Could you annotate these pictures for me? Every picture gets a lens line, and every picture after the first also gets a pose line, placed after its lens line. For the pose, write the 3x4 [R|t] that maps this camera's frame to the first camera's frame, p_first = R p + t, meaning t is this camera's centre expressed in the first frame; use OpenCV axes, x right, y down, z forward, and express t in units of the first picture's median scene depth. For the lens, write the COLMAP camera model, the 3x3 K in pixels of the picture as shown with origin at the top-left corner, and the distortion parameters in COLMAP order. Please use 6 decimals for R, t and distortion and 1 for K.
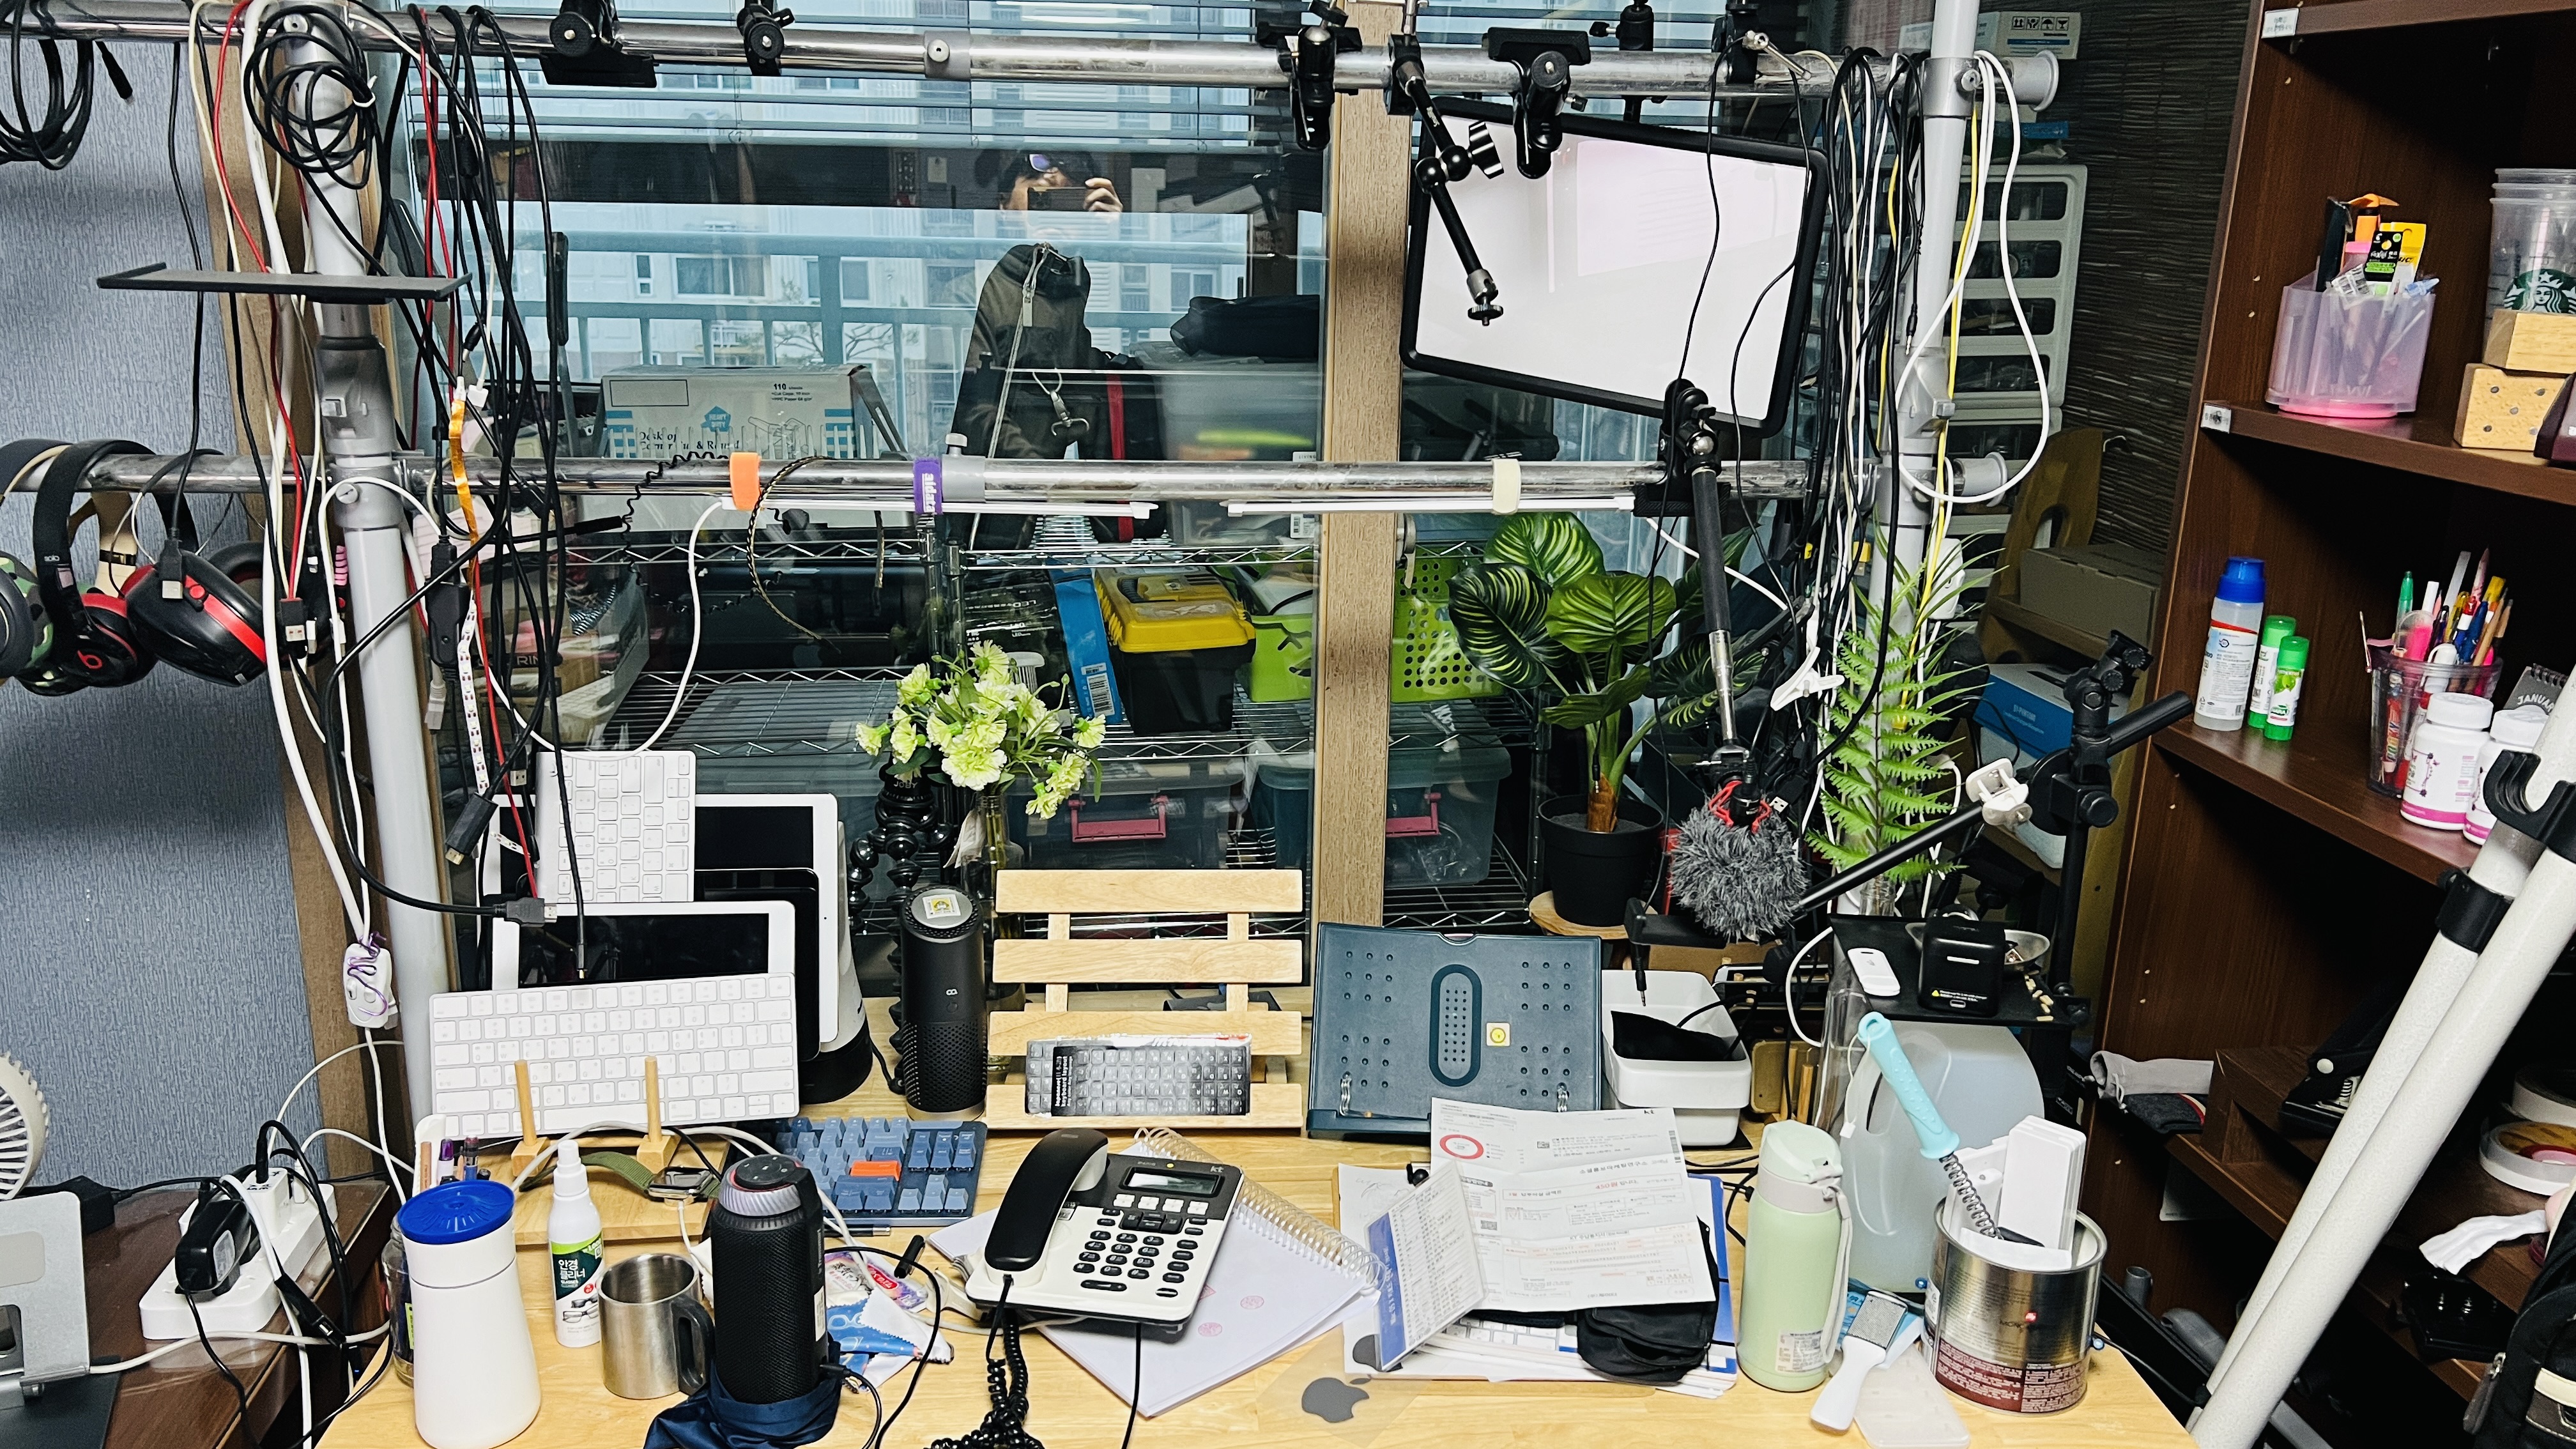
lens RADIAL K [[1929.8, 0, 1274.6], [0, 1929.8, 752.4], [0, 0, 1]] dist [0.039816, -0.052876]
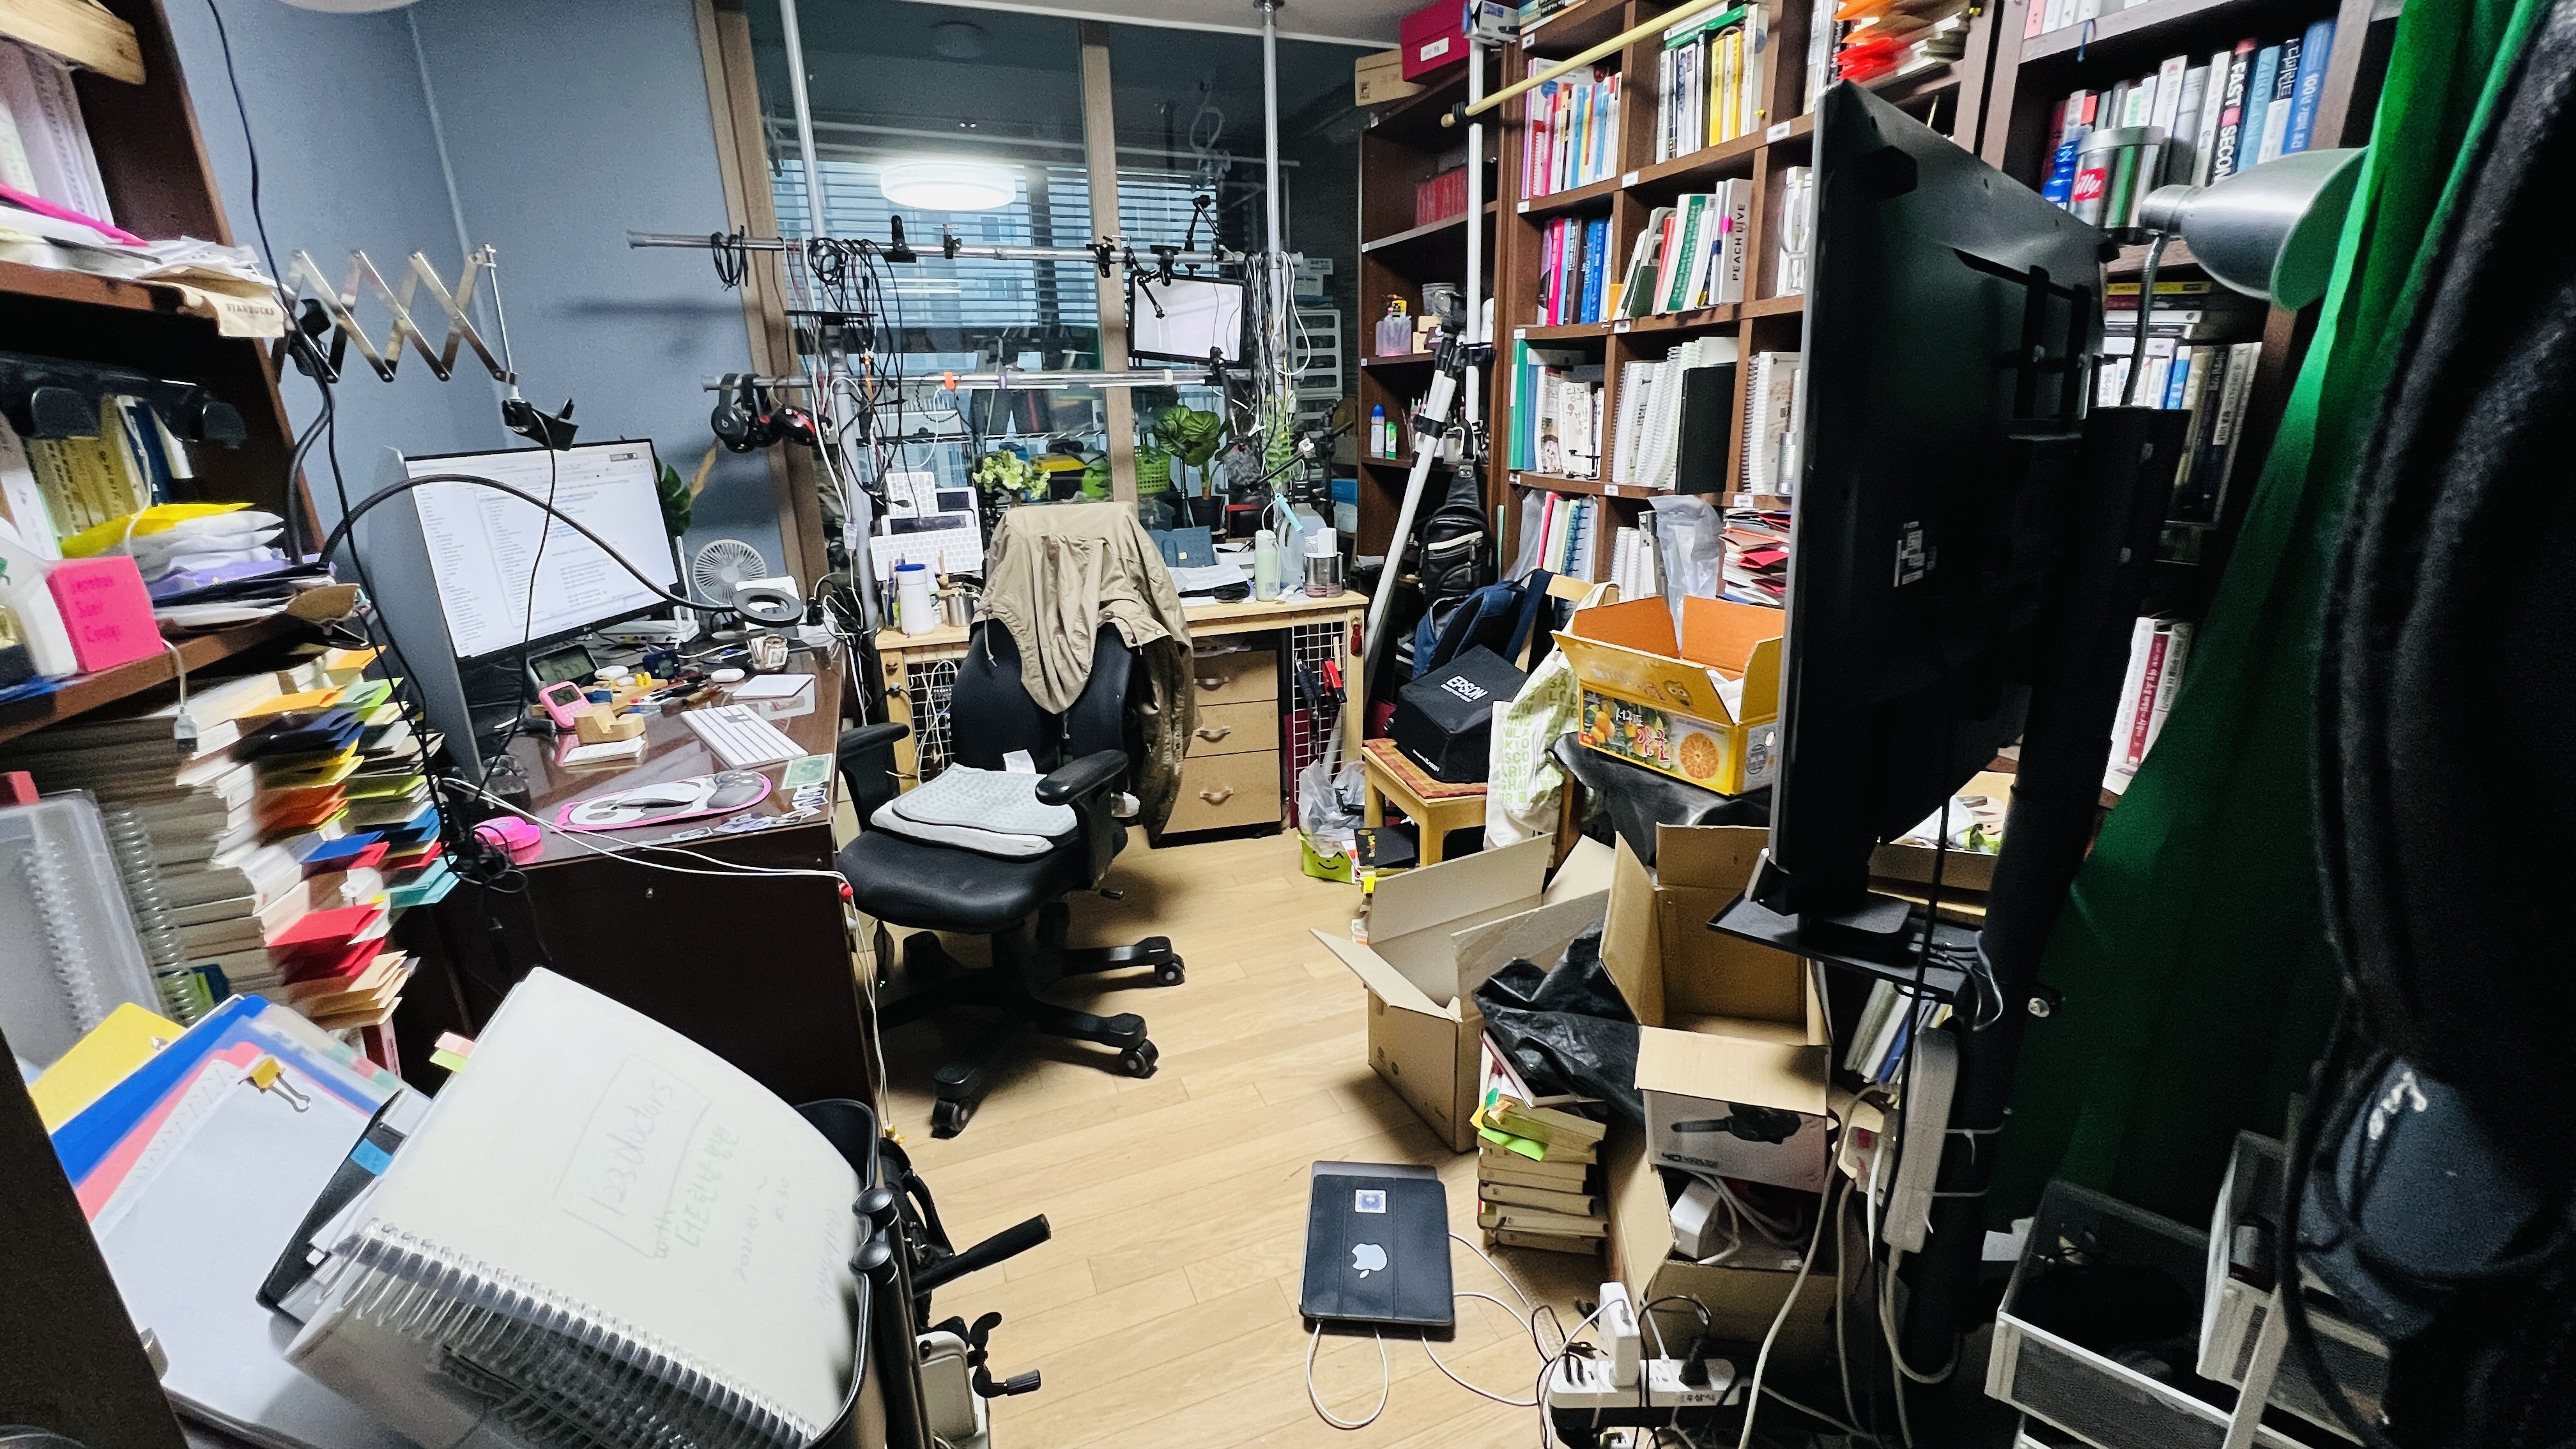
lens RADIAL K [[1027.3, 0, 1282.1], [0, 1027.3, 721.8], [0, 0, 1]] dist [-0.003240, -0.000223]
pose [[0.965331, -0.115498, 0.234087, -0.187351], [0.111427, 0.993302, 0.030587, 0.444469], [-0.236052, -0.003443, 0.971734, -0.857309]]
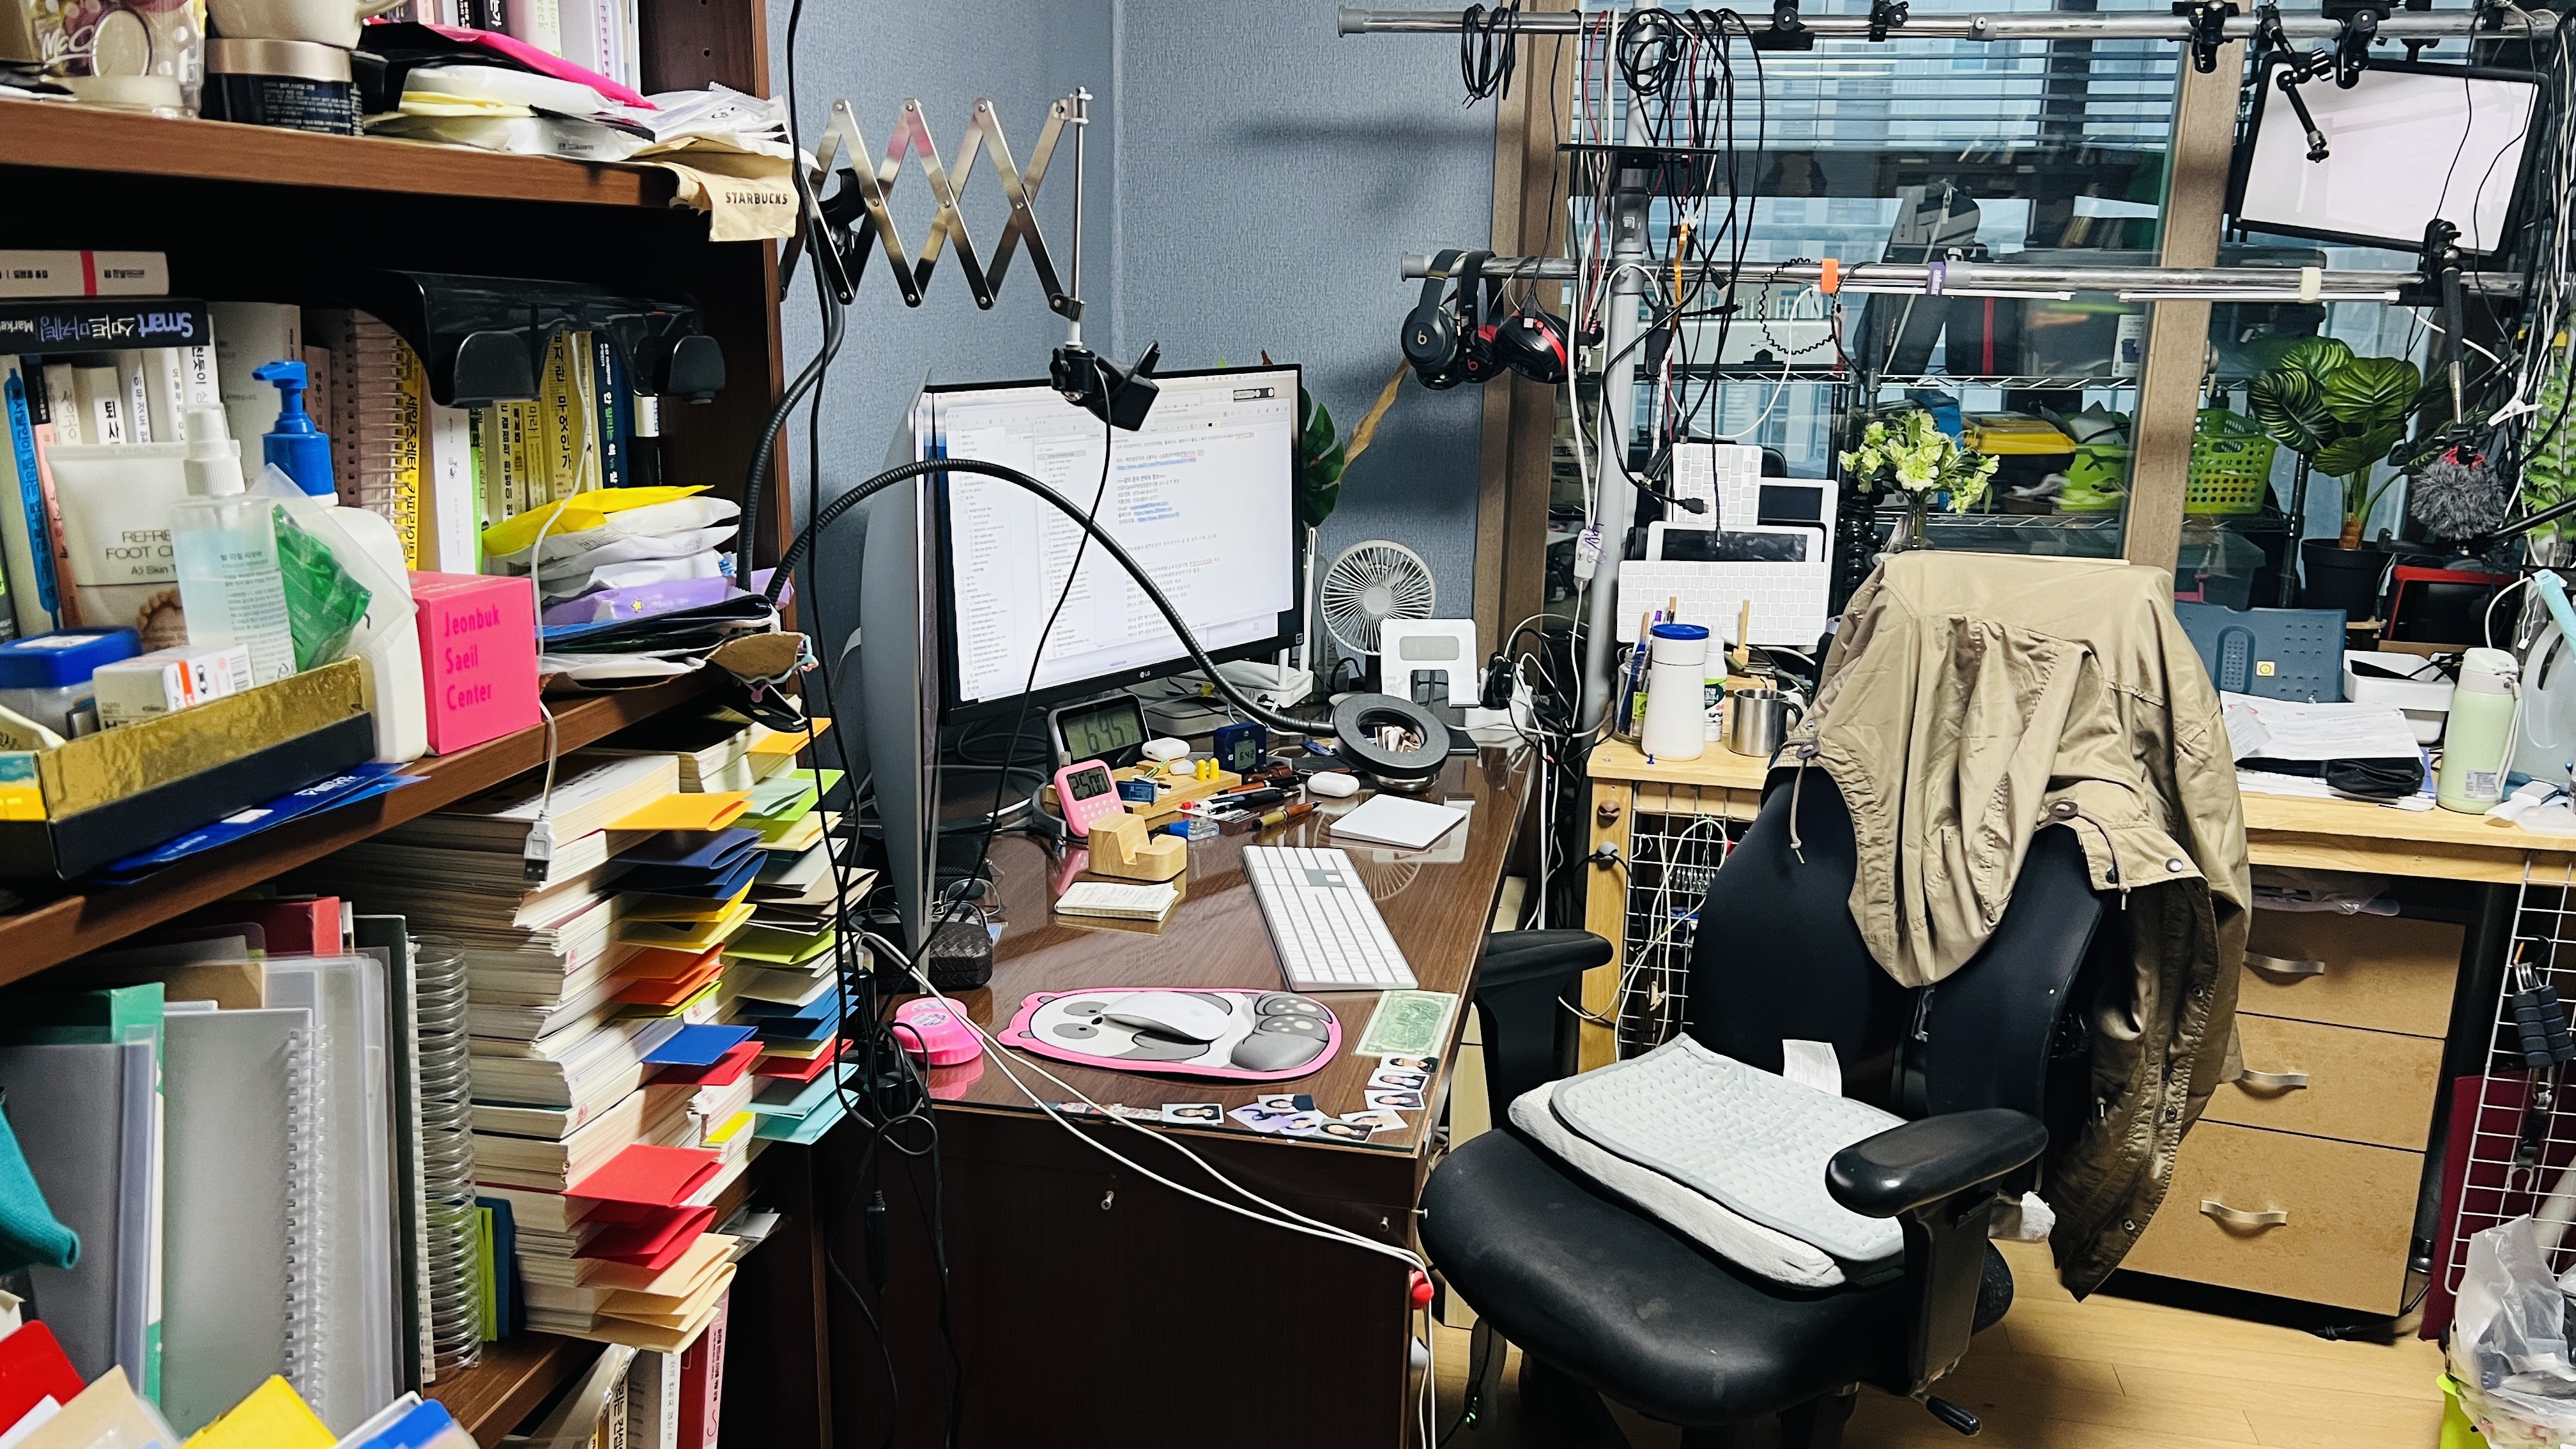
lens RADIAL K [[1929.8, 0, 1282.1], [0, 1929.8, 750.2], [0, 0, 1]] dist [0.039816, -0.052876]
pose [[0.952289, 0.074528, -0.295957, -0.181803], [-0.086421, 0.995885, -0.027290, 0.356779], [0.292705, 0.051565, 0.954811, -0.749700]]
